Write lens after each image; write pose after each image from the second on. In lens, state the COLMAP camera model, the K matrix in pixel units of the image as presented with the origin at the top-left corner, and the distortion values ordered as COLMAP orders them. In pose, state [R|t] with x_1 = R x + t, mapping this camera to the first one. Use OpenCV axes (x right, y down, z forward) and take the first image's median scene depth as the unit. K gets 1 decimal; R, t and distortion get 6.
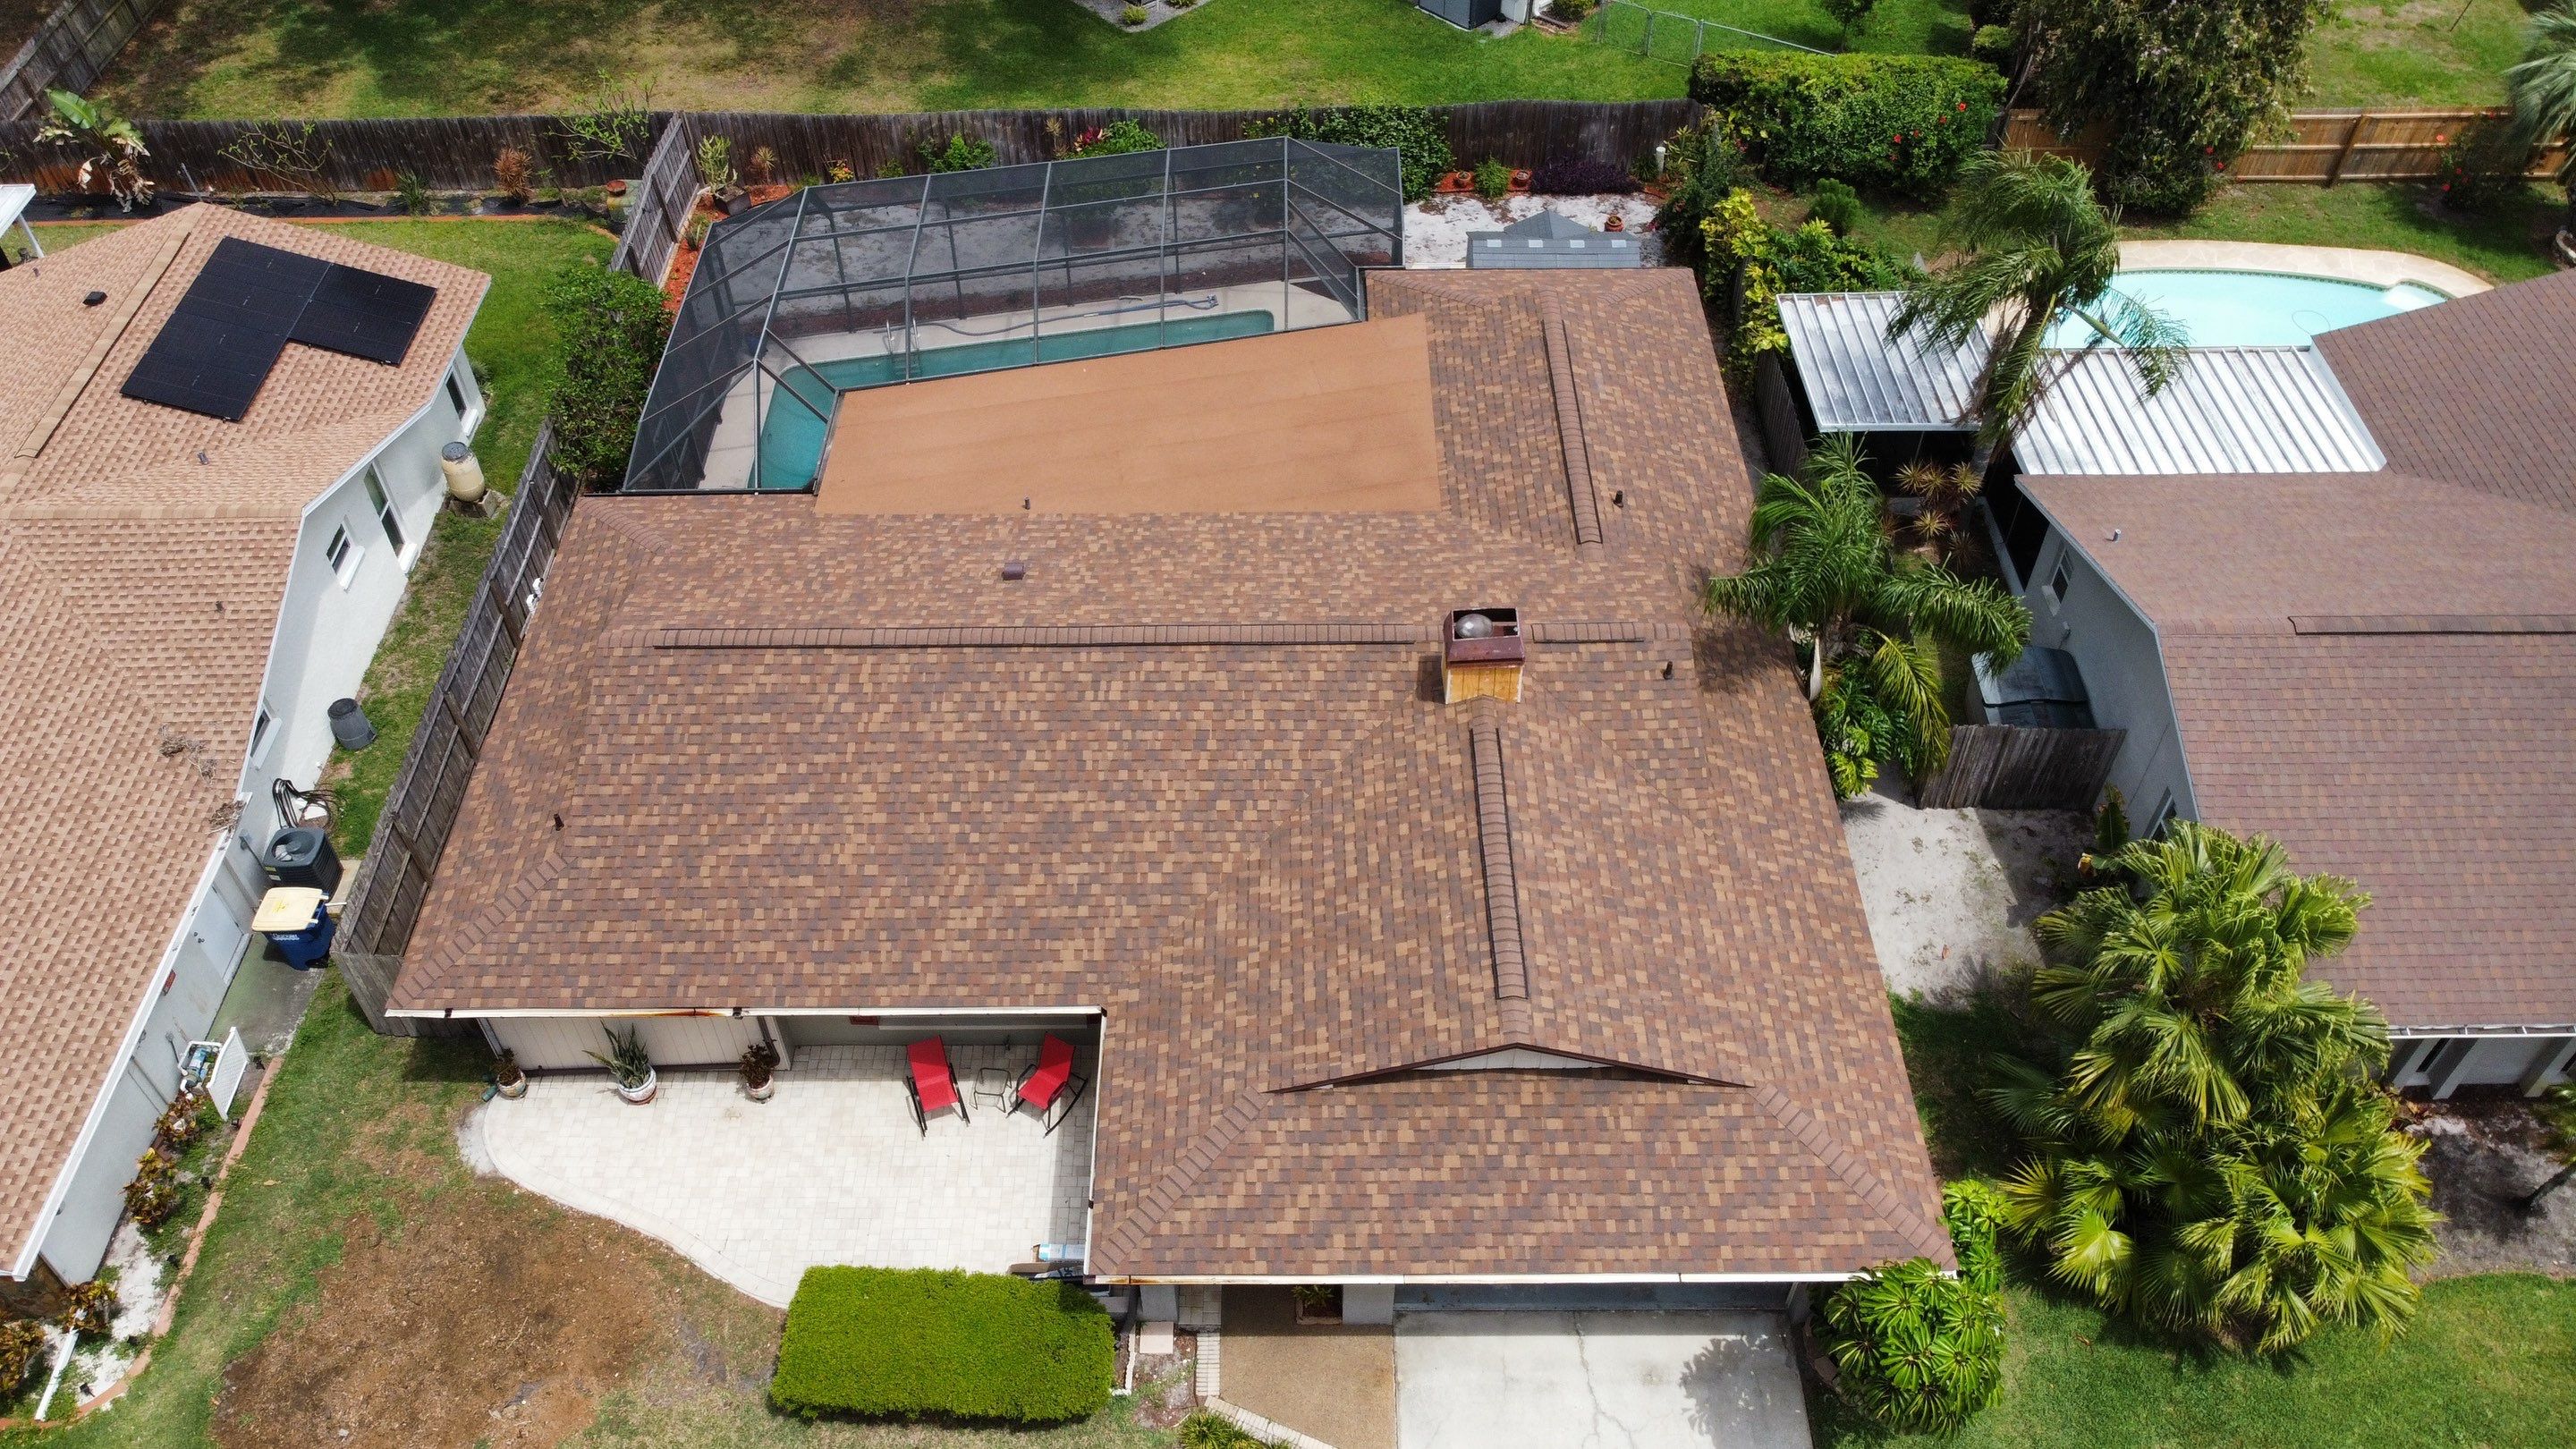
lens RADIAL K [[1954.3, 0, 1246.1], [0, 1954.3, 686.9], [0, 0, 1]] dist [0.007201, -0.013773]
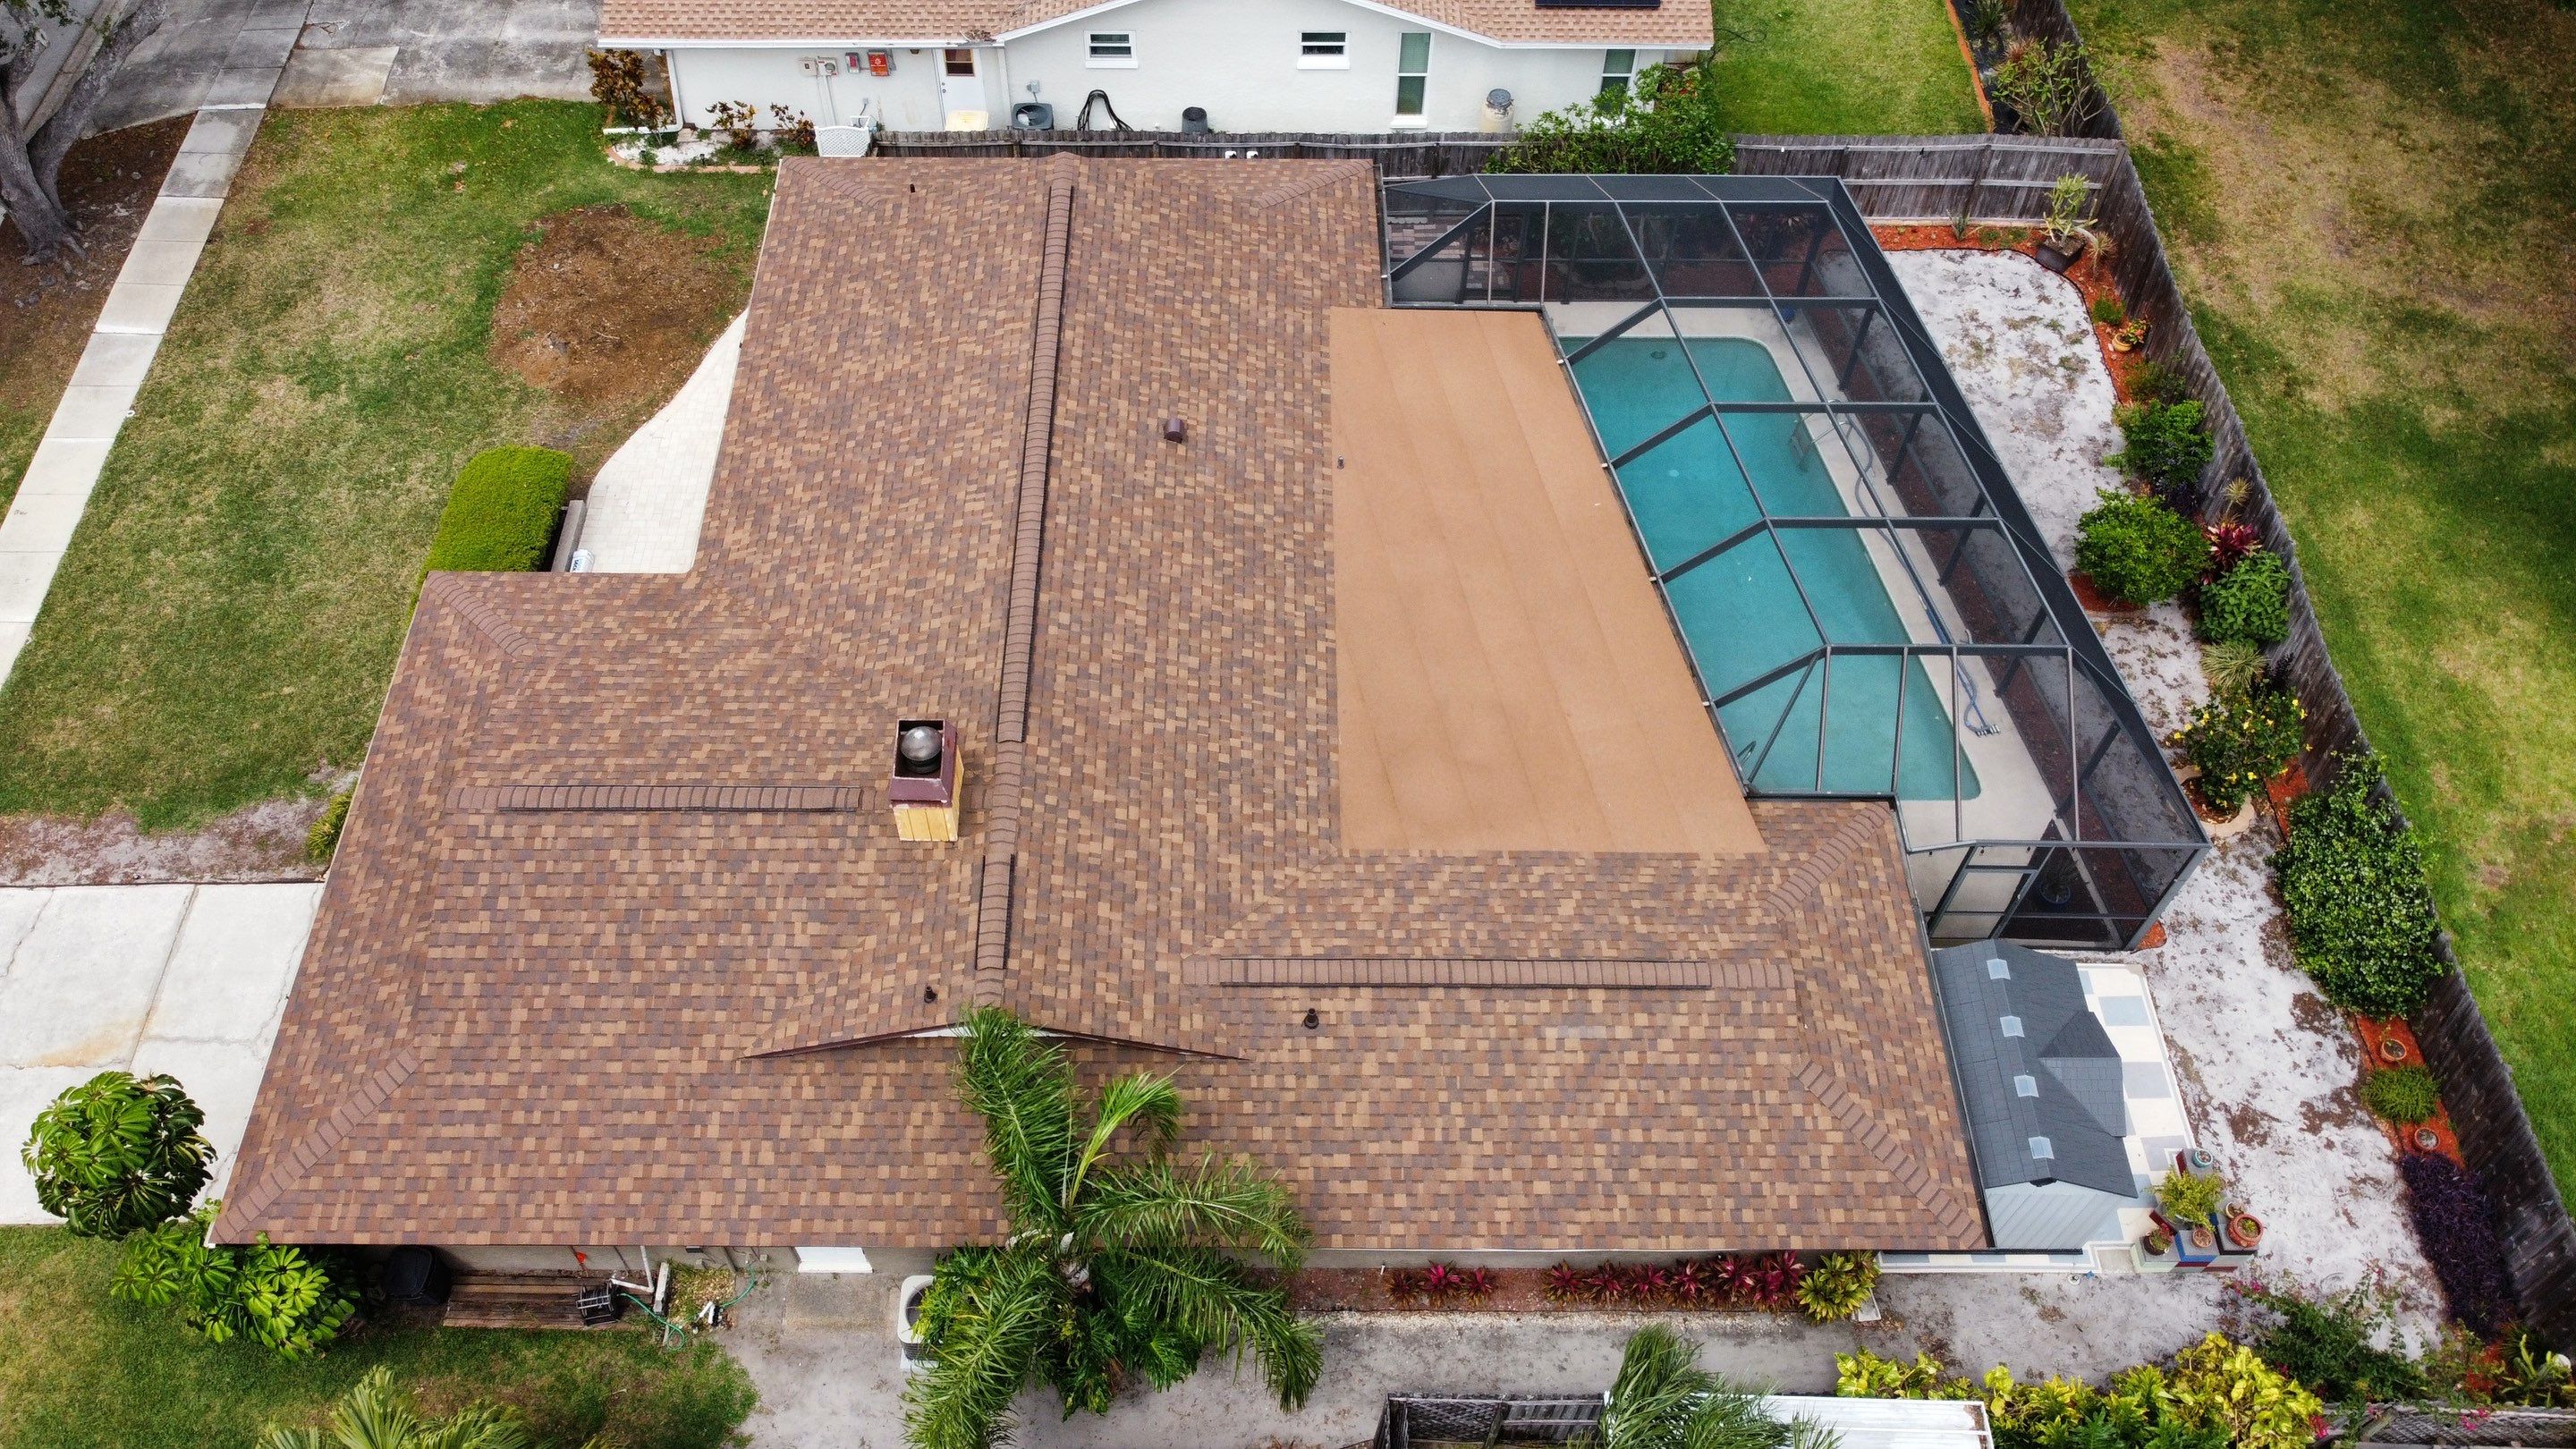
lens RADIAL K [[1954.3, 0, 1256.8], [0, 1954.3, 688.3], [0, 0, 1]] dist [0.007201, -0.013773]
pose [[0.007854, 0.813256, -0.581854, 0.597527], [-0.722059, 0.407156, 0.559335, -0.629308], [0.691787, 0.415739, 0.590416, 0.553567]]
